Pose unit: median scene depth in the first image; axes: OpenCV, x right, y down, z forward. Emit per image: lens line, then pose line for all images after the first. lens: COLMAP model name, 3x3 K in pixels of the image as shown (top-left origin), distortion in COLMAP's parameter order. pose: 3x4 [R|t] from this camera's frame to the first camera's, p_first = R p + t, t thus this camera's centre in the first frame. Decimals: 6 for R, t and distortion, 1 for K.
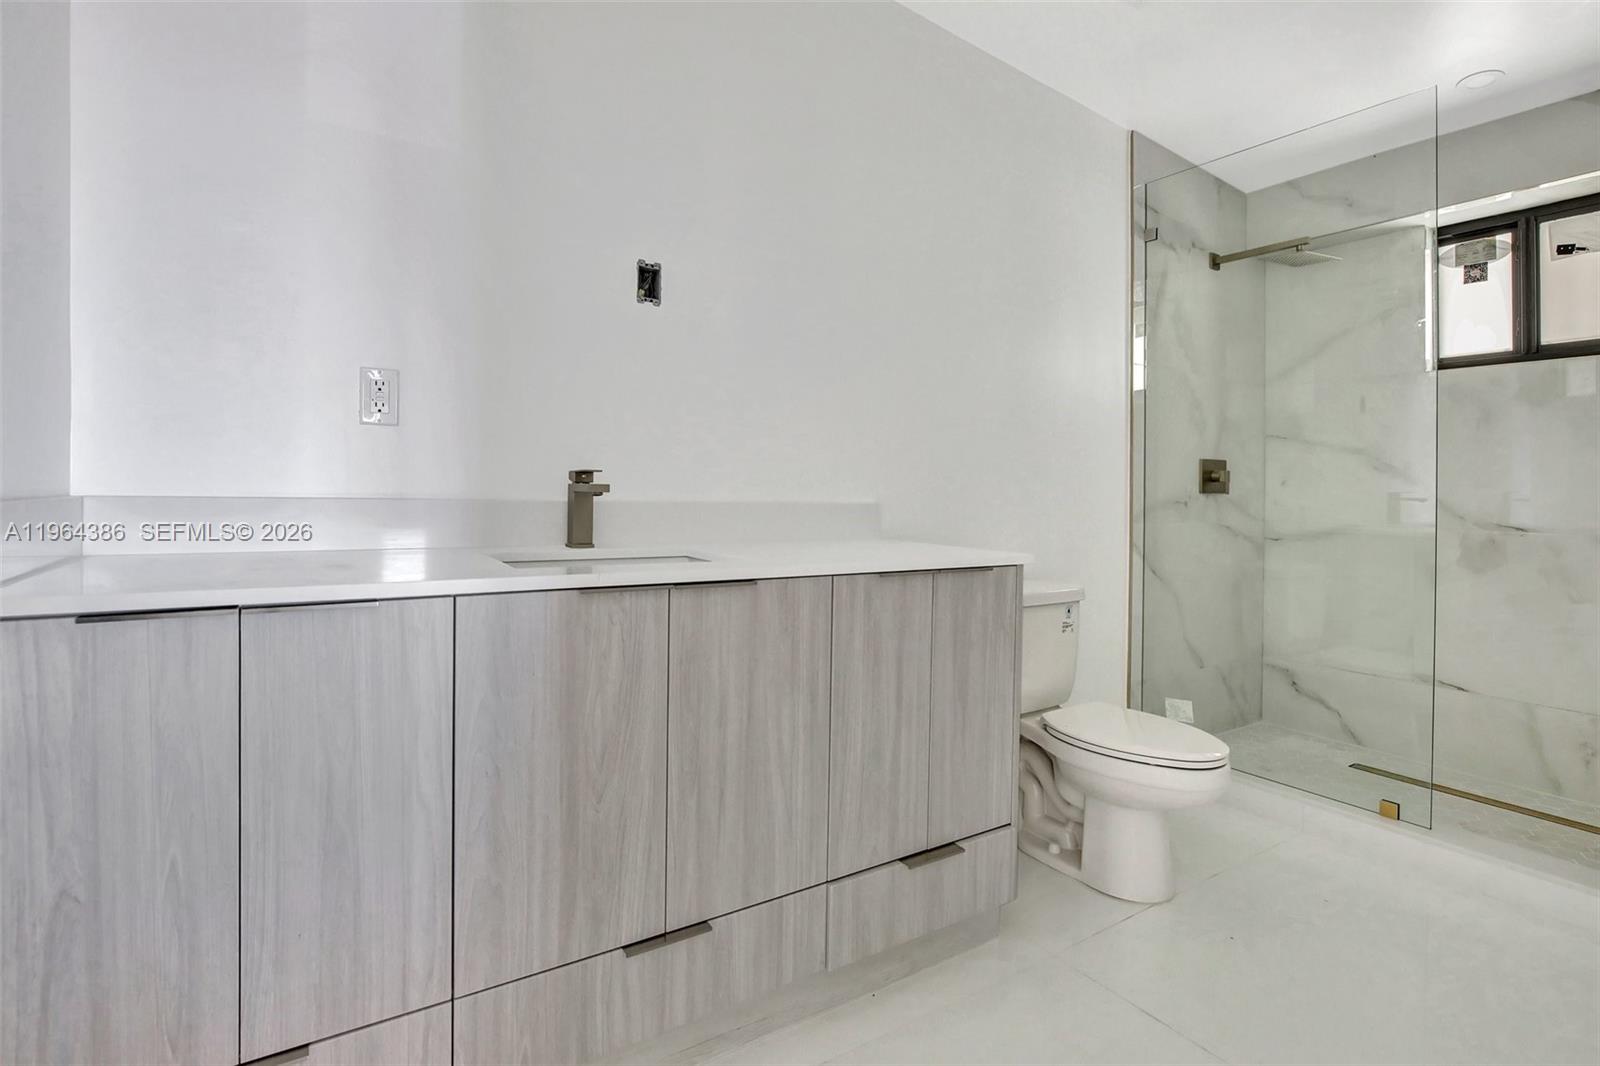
lens RADIAL K [[766.4, 0, 795.9], [0, 766.4, 525.7], [0, 0, 1]] dist [0.011653, -0.000096]
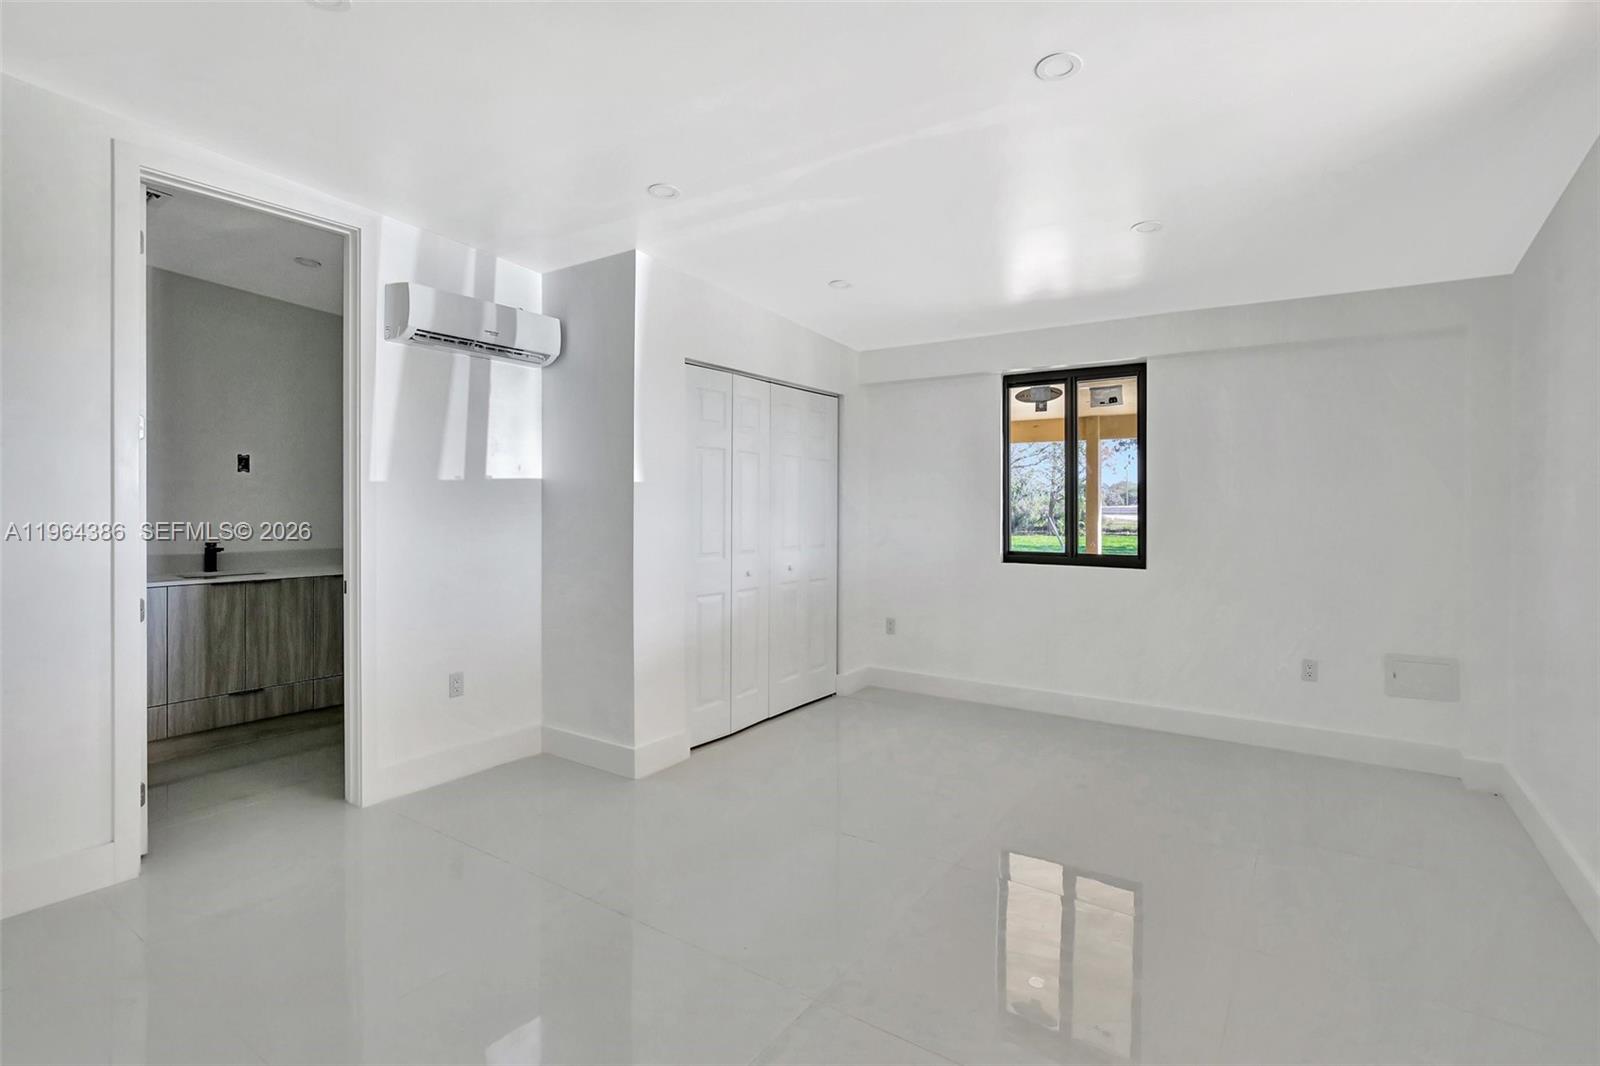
lens RADIAL K [[766.4, 0, 826.0], [0, 766.4, 517.1], [0, 0, 1]] dist [0.011653, -0.000096]
pose [[0.918452, -0.007864, 0.395454, 0.786585], [0.006929, 0.999969, 0.003794, -0.191435], [-0.395471, -0.000744, 0.918478, -2.916004]]
